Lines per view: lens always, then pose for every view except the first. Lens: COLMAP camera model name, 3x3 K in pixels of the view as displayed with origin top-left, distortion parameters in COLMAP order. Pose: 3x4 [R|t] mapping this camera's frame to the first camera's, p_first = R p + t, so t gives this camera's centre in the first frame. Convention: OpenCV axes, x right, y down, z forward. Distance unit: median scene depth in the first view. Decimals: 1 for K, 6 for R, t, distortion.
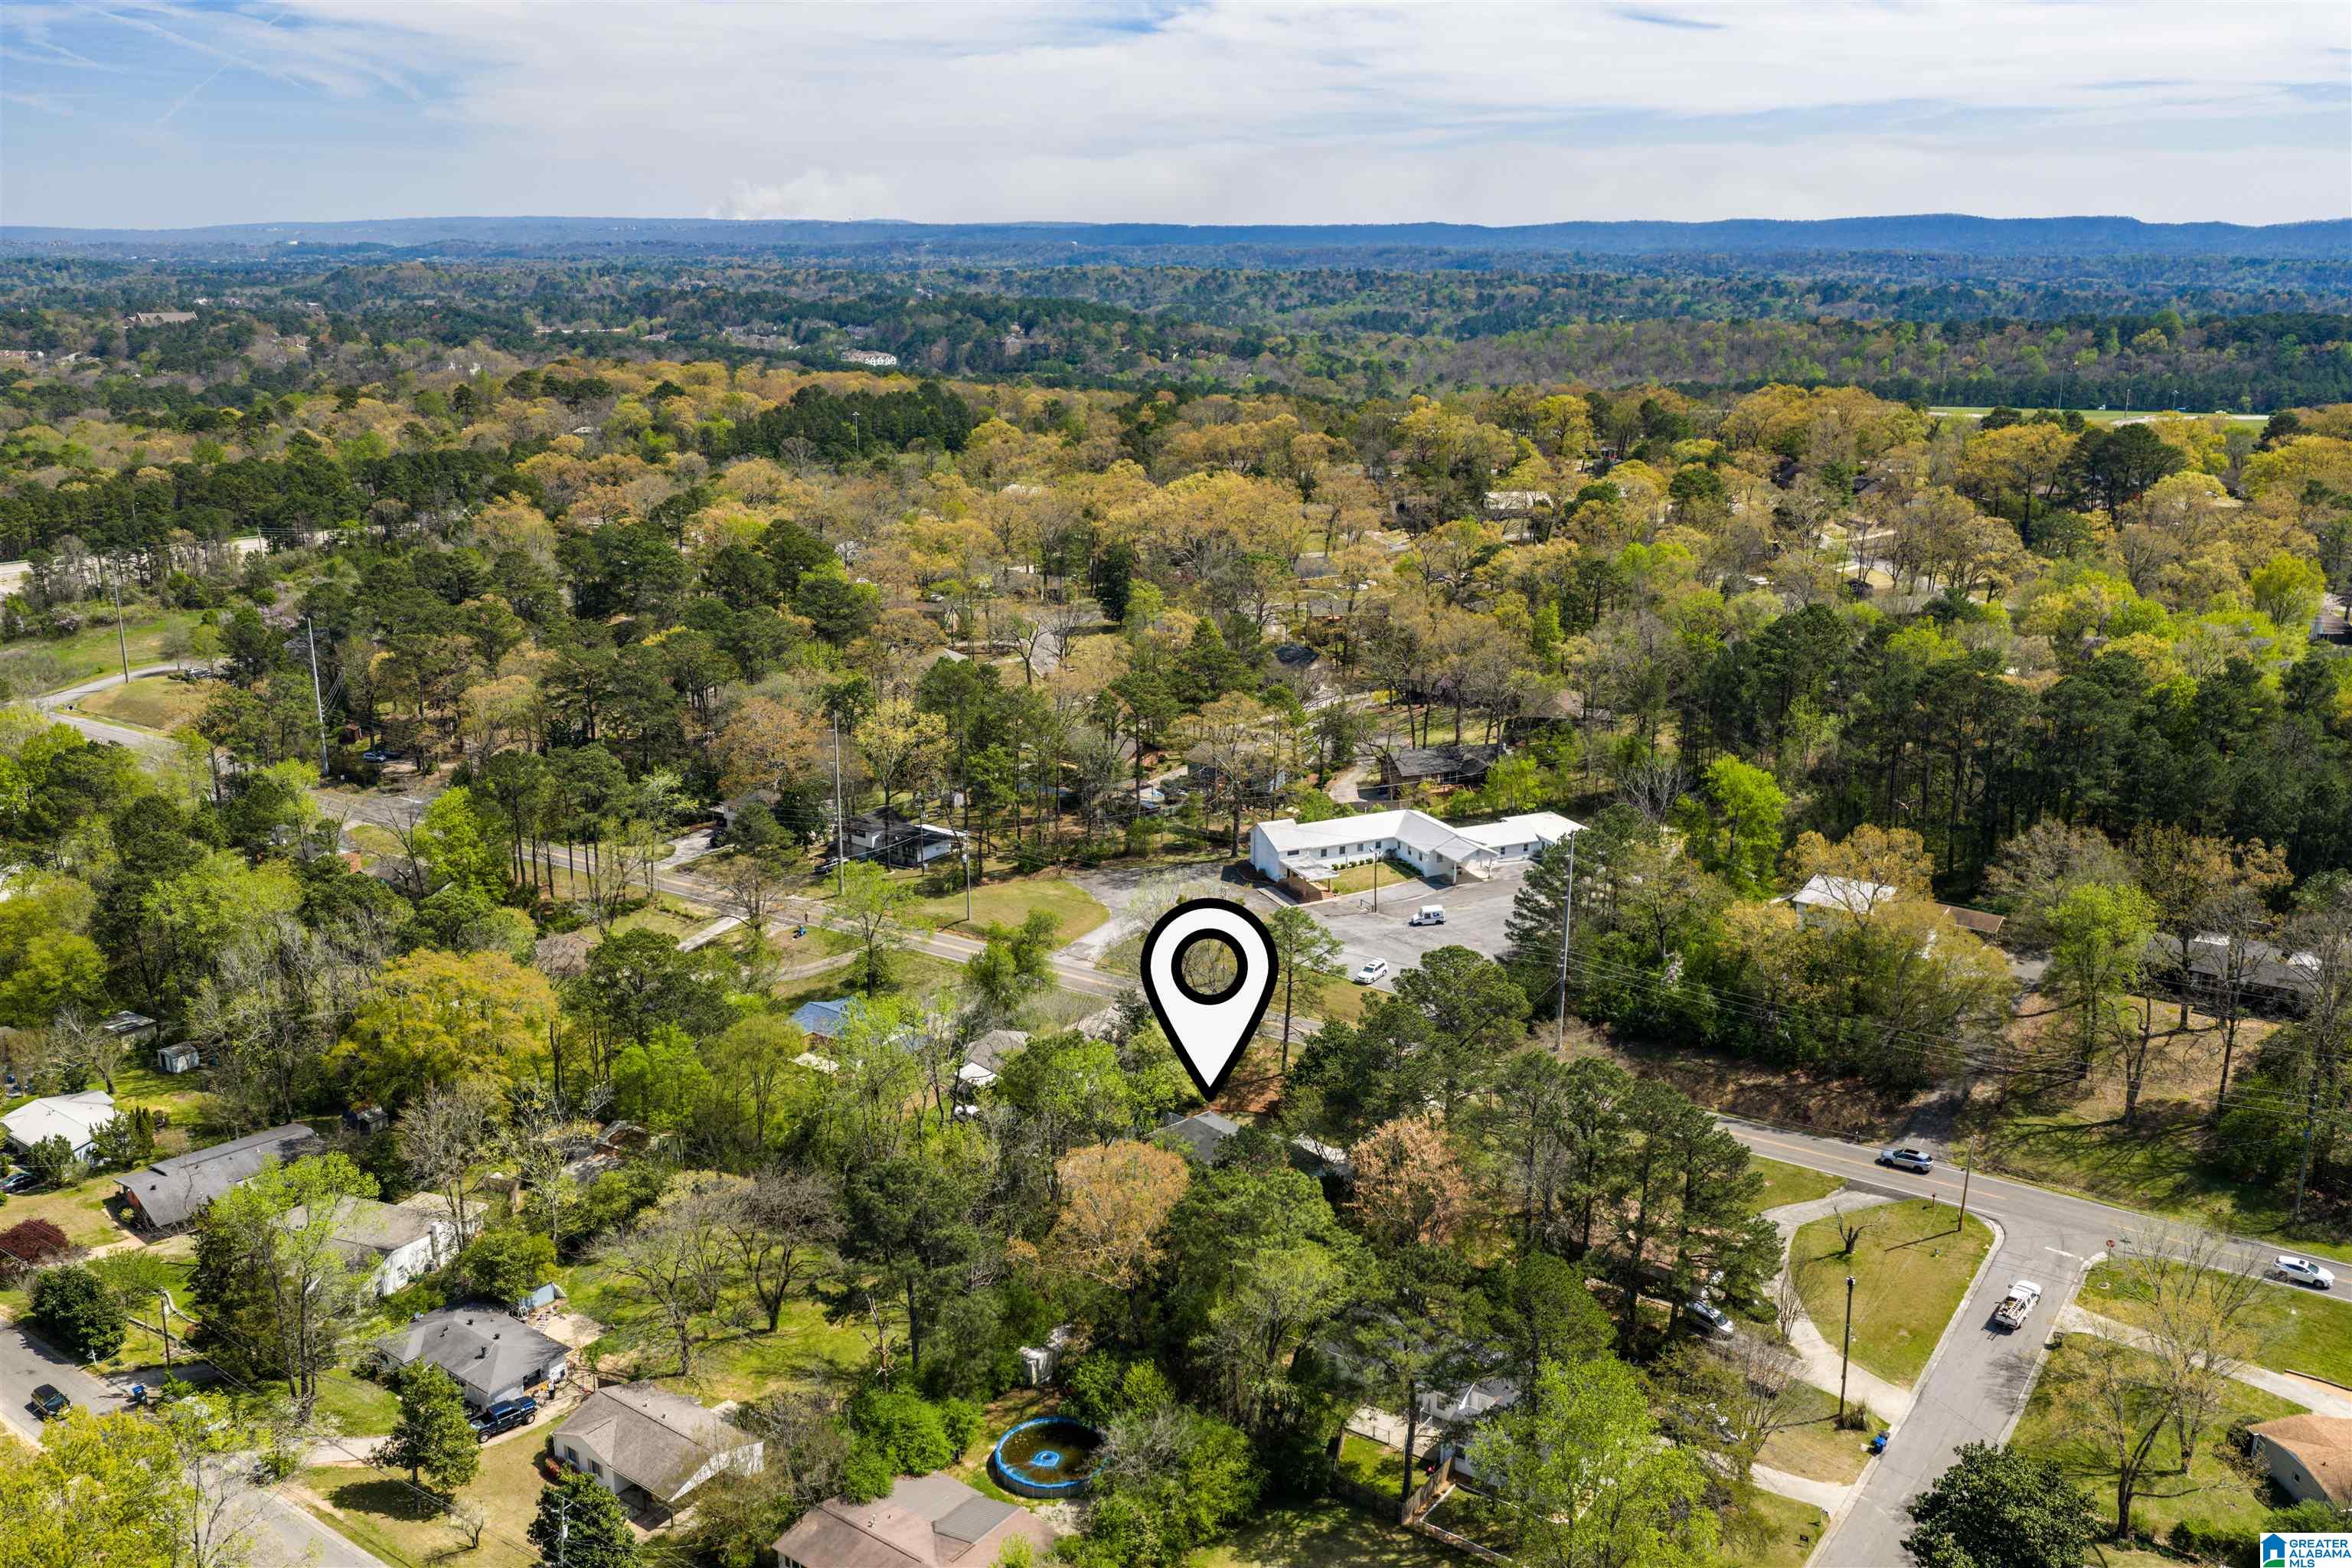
lens RADIAL K [[1939.2, 0, 1175.2], [0, 1939.2, 822.7], [0, 0, 1]] dist [0.012277, -0.023373]
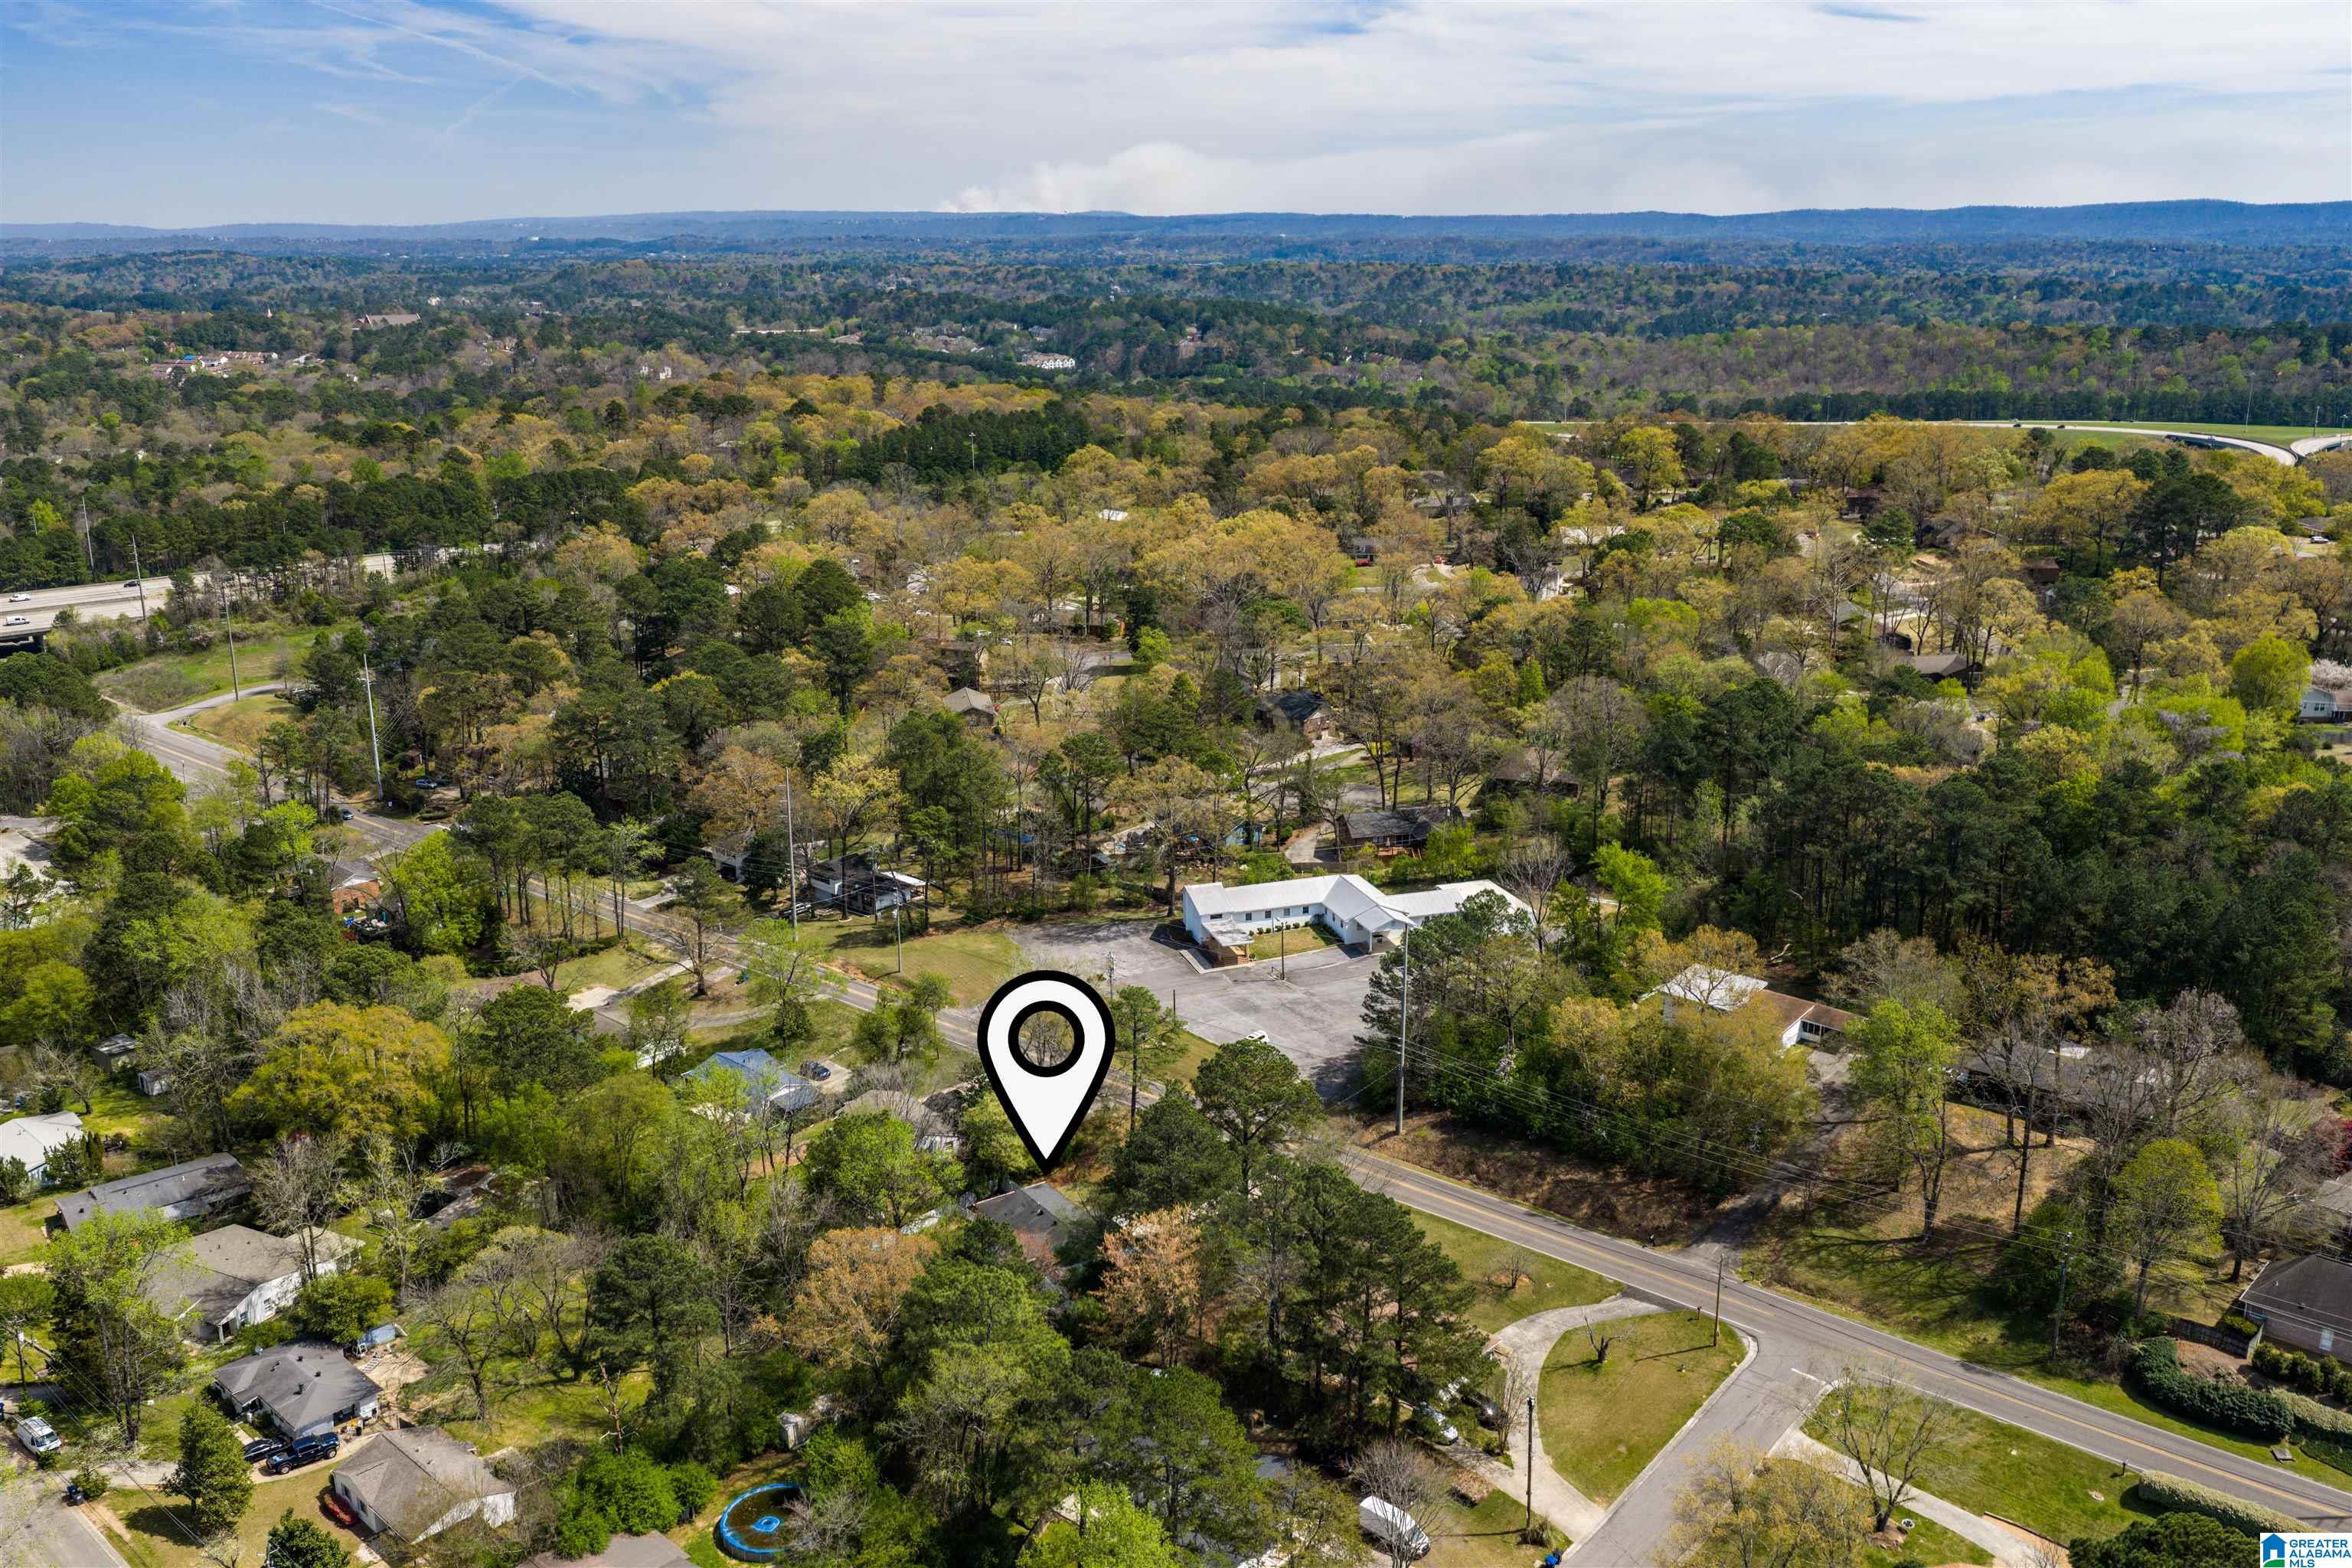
lens RADIAL K [[1939.2, 0, 1175.2], [0, 1939.2, 822.7], [0, 0, 1]] dist [0.012277, -0.023373]
pose [[0.994173, 0.026252, -0.104554, 0.129075], [-0.025732, 0.999649, 0.006319, -0.035463], [0.104683, -0.003591, 0.994499, -0.019587]]
